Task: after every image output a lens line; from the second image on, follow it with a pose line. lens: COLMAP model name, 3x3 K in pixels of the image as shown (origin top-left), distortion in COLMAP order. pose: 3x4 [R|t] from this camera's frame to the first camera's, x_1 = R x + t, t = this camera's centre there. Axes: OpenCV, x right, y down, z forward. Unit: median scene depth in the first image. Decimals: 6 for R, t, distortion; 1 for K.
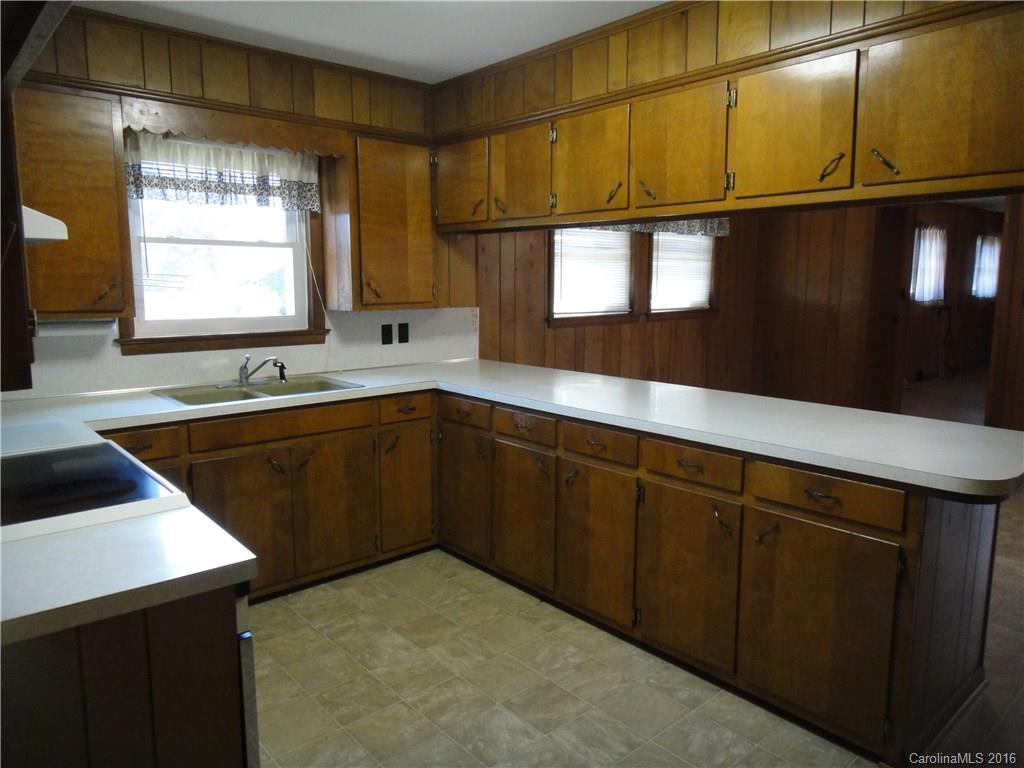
lens RADIAL K [[698.5, 0, 510.0], [0, 698.5, 418.0], [0, 0, 1]] dist [-0.012666, -0.000145]
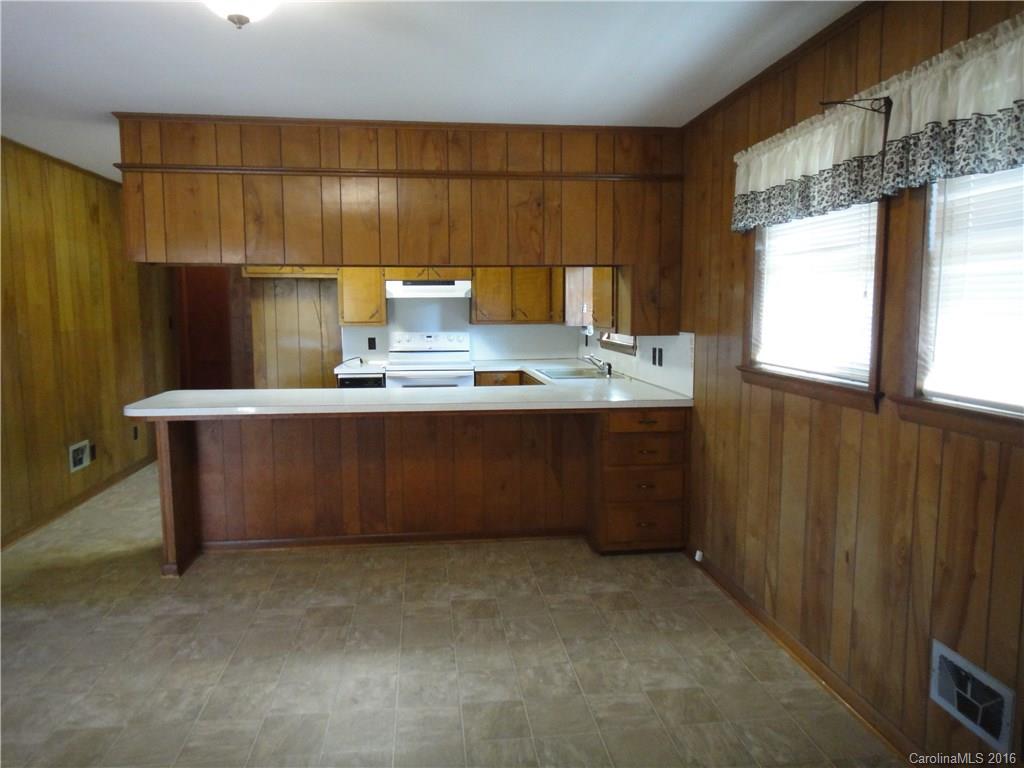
lens RADIAL K [[698.5, 0, 504.1], [0, 698.5, 381.5], [0, 0, 1]] dist [-0.012666, -0.000145]
pose [[-0.568201, 0.088209, -0.818149, 0.650314], [-0.161757, 0.962867, 0.216152, -0.209739], [0.806835, 0.255159, -0.532833, 1.042175]]
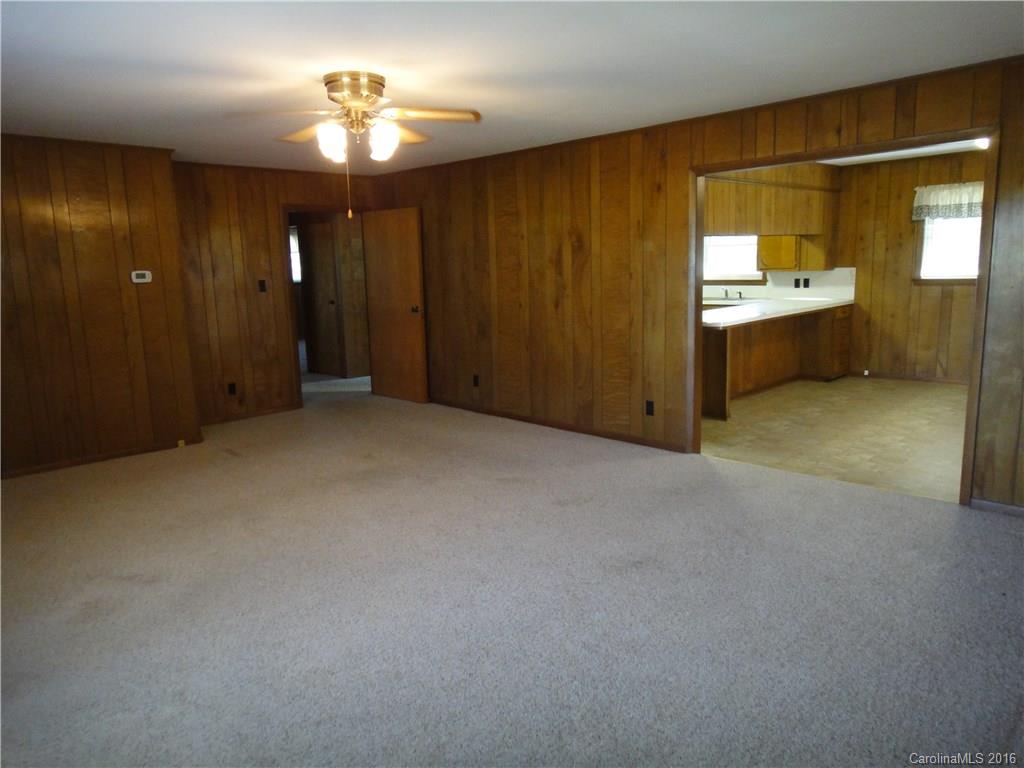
lens RADIAL K [[698.5, 0, 515.7], [0, 698.5, 388.5], [0, 0, 1]] dist [-0.012666, -0.000145]
pose [[0.060019, 0.175771, -0.982600, 1.393373], [-0.164222, 0.972700, 0.163969, -0.012245], [0.984596, 0.151523, 0.087246, 0.022832]]
